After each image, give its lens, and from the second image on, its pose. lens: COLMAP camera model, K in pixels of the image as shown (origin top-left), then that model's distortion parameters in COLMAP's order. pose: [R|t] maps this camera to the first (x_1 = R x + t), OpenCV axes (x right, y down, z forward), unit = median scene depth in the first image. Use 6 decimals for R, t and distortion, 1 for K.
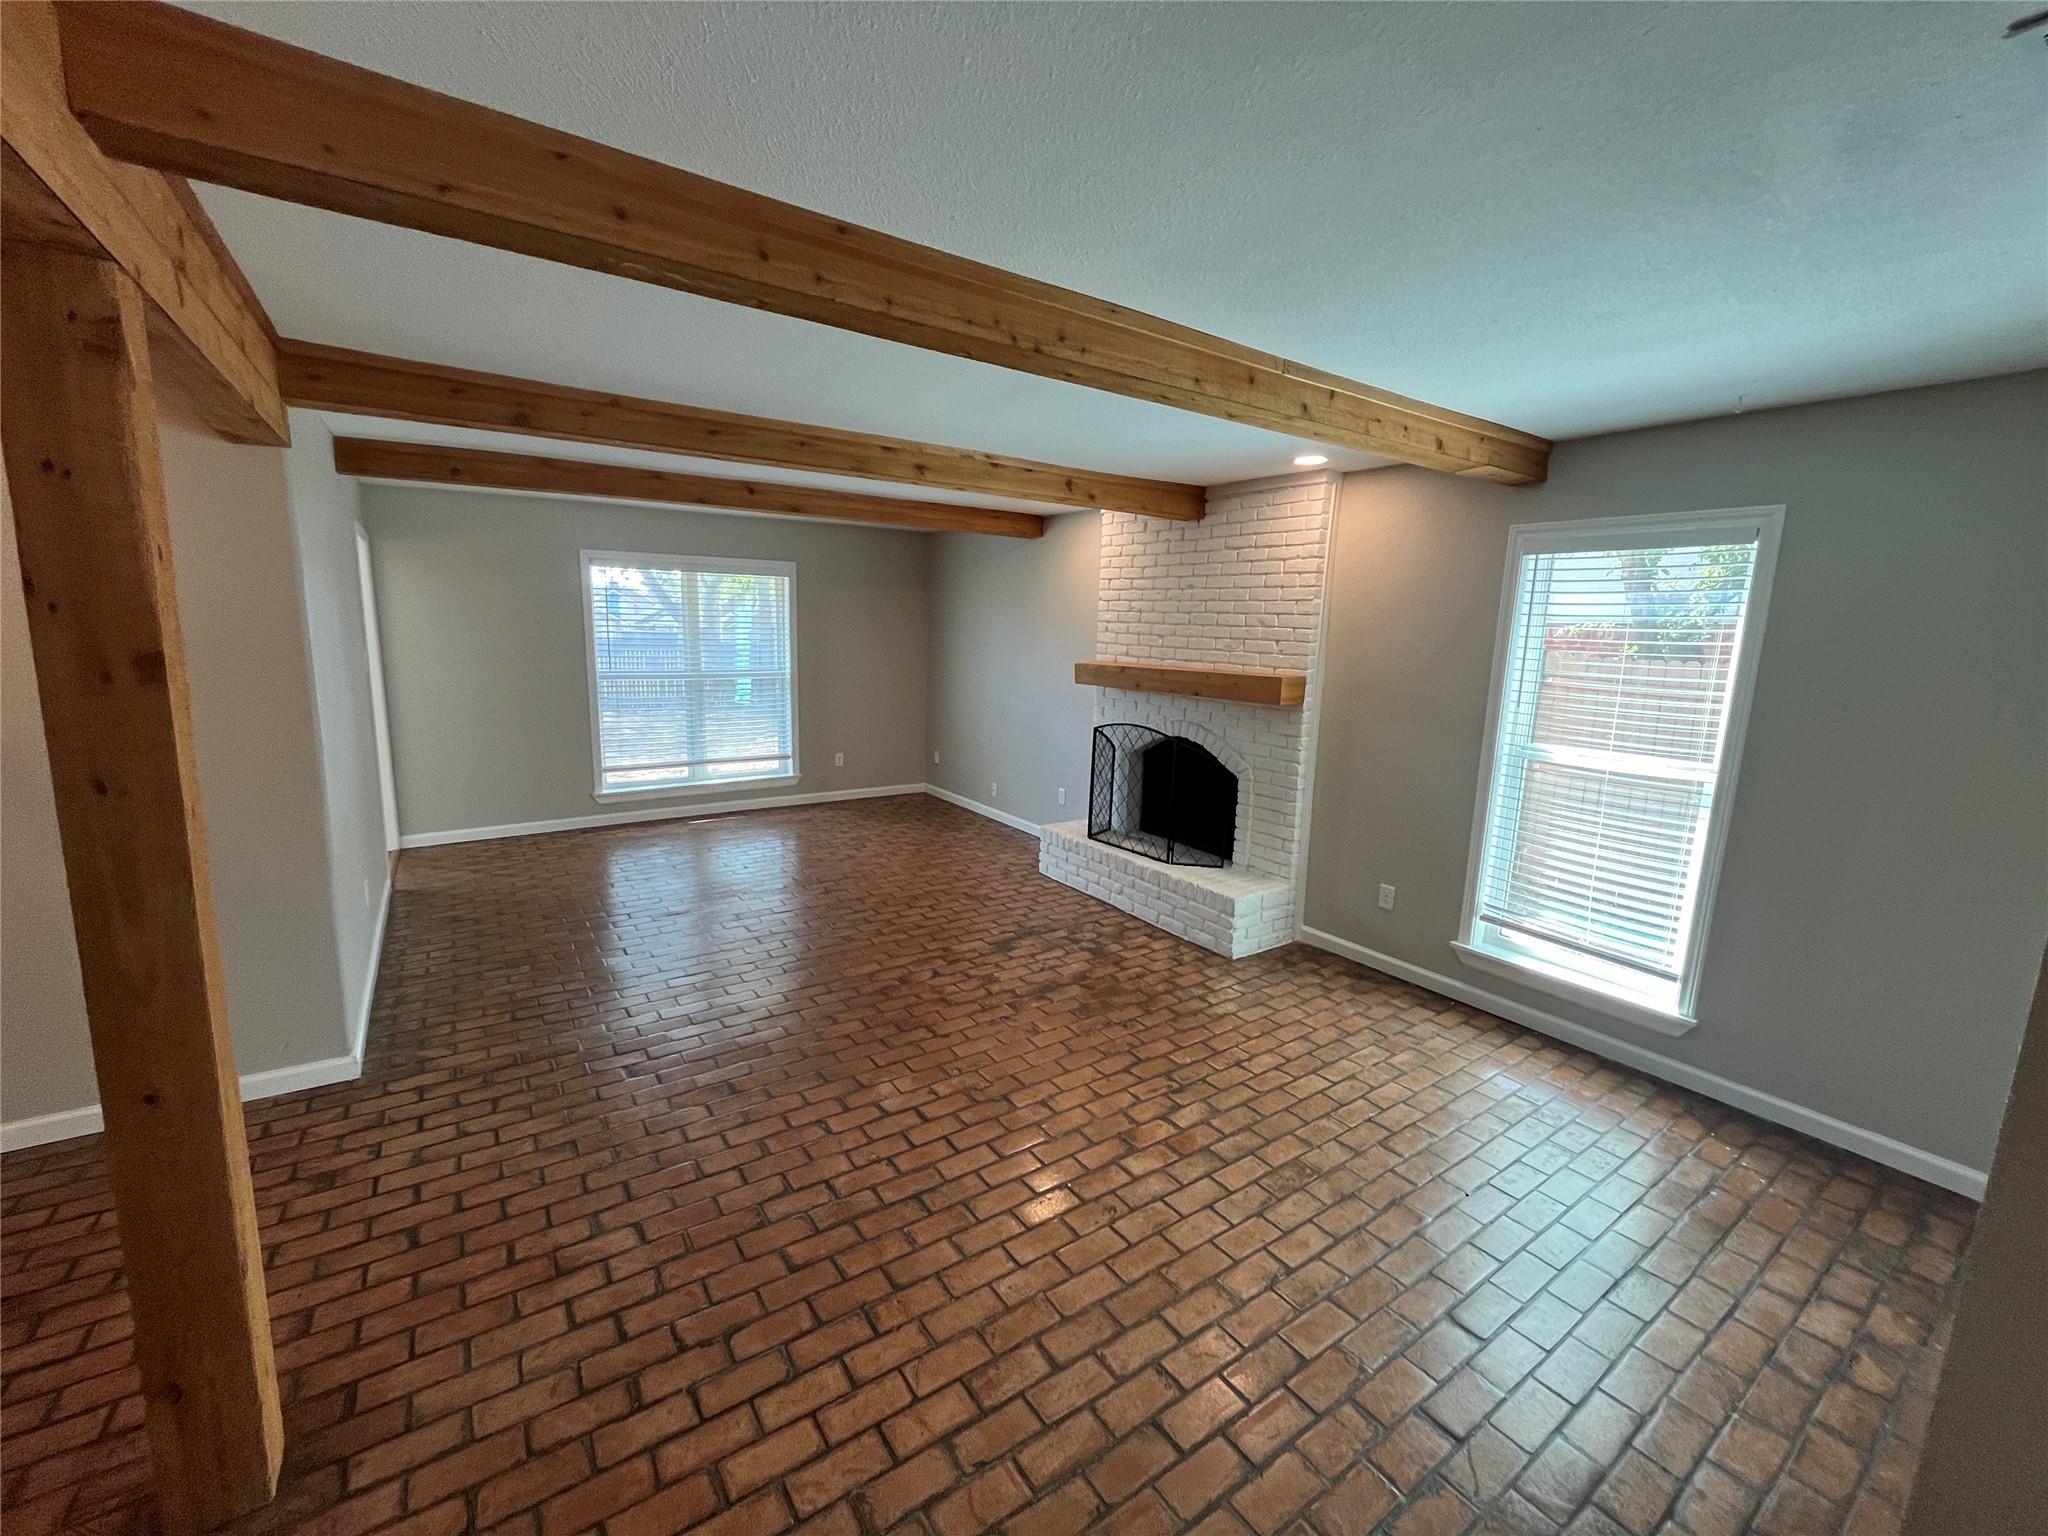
lens RADIAL K [[825.7, 0, 1019.7], [0, 825.7, 769.4], [0, 0, 1]] dist [-0.002759, -0.000249]
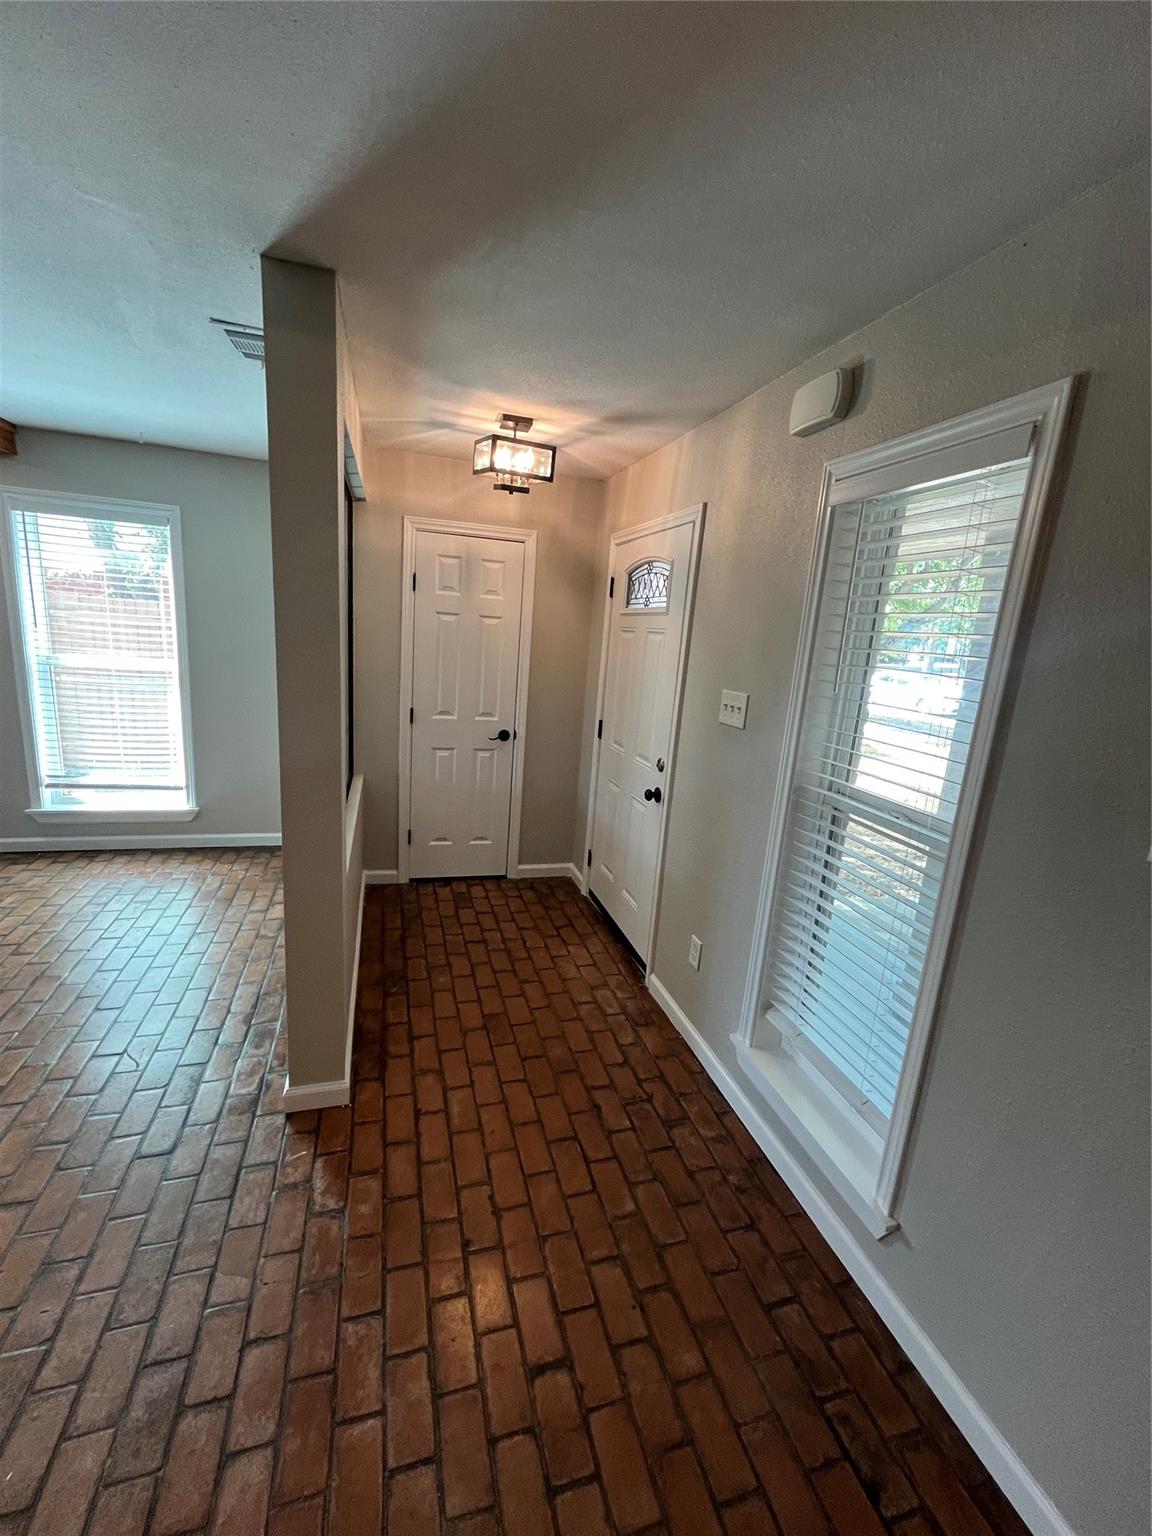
lens RADIAL K [[619.3, 0, 576.0], [0, 619.3, 772.5], [0, 0, 1]] dist [-0.002759, -0.000249]
pose [[0.303511, -0.219474, 0.927207, -0.123238], [0.094574, 0.975244, 0.199887, 0.039006], [-0.948123, 0.027022, 0.316754, -0.162359]]
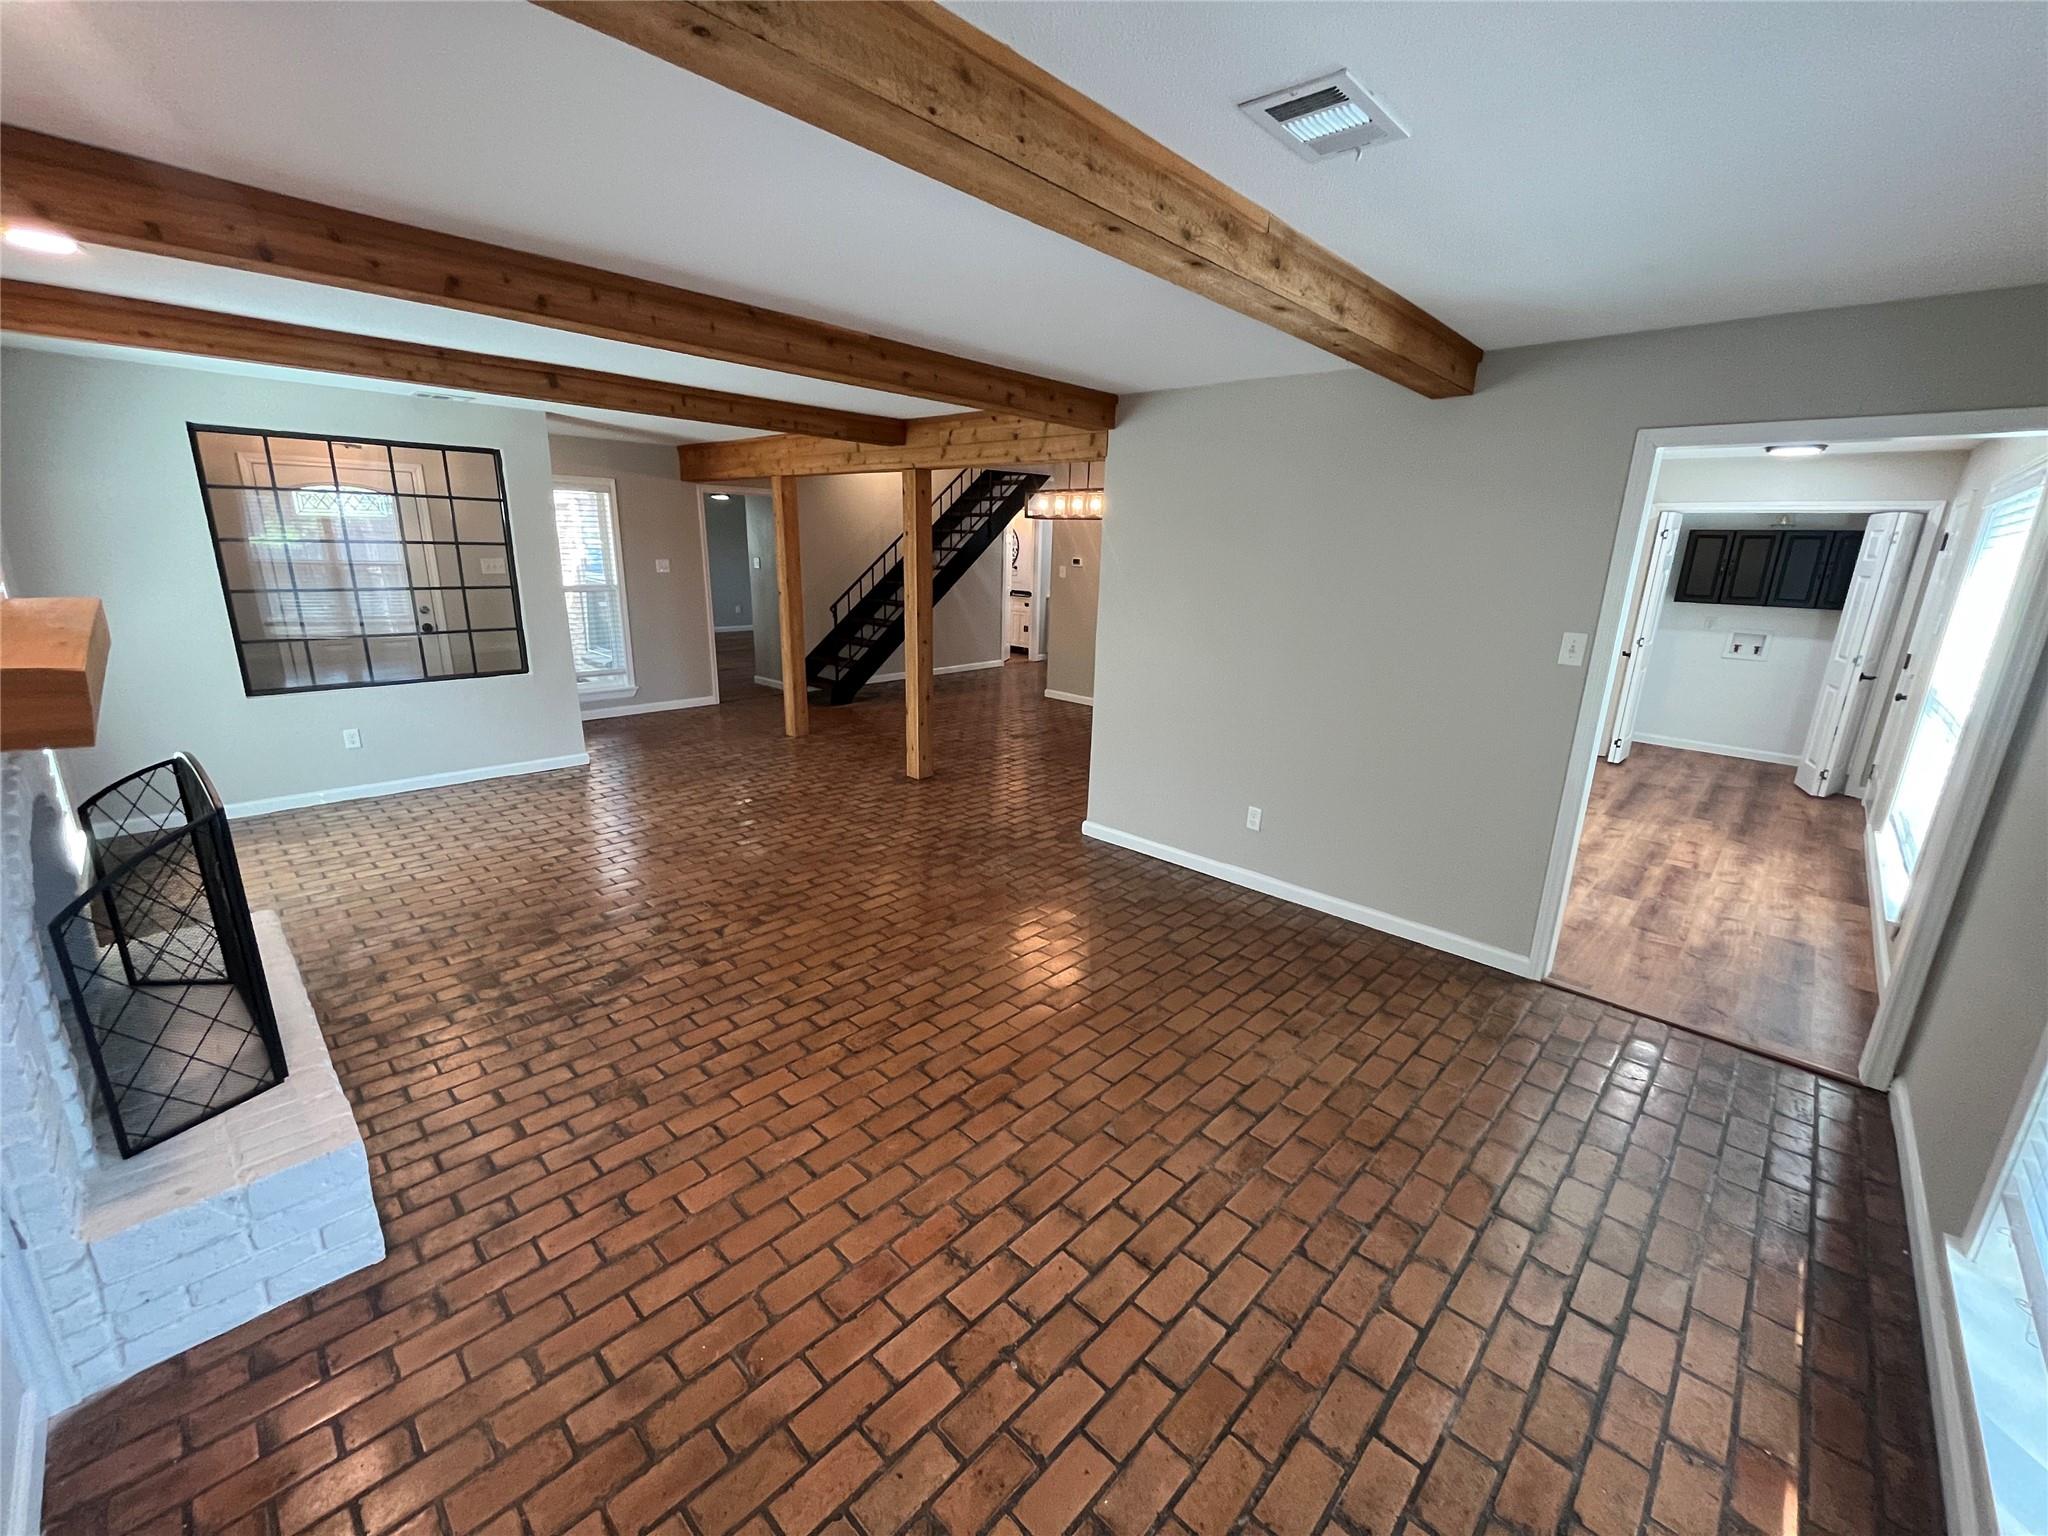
lens RADIAL K [[825.7, 0, 1026.1], [0, 825.7, 768.6], [0, 0, 1]] dist [-0.002759, -0.000249]
pose [[-0.975797, -0.000660, -0.218676, -0.269105], [-0.093439, 0.905368, 0.414221, -0.378911], [0.197709, 0.424628, -0.883517, 2.077291]]
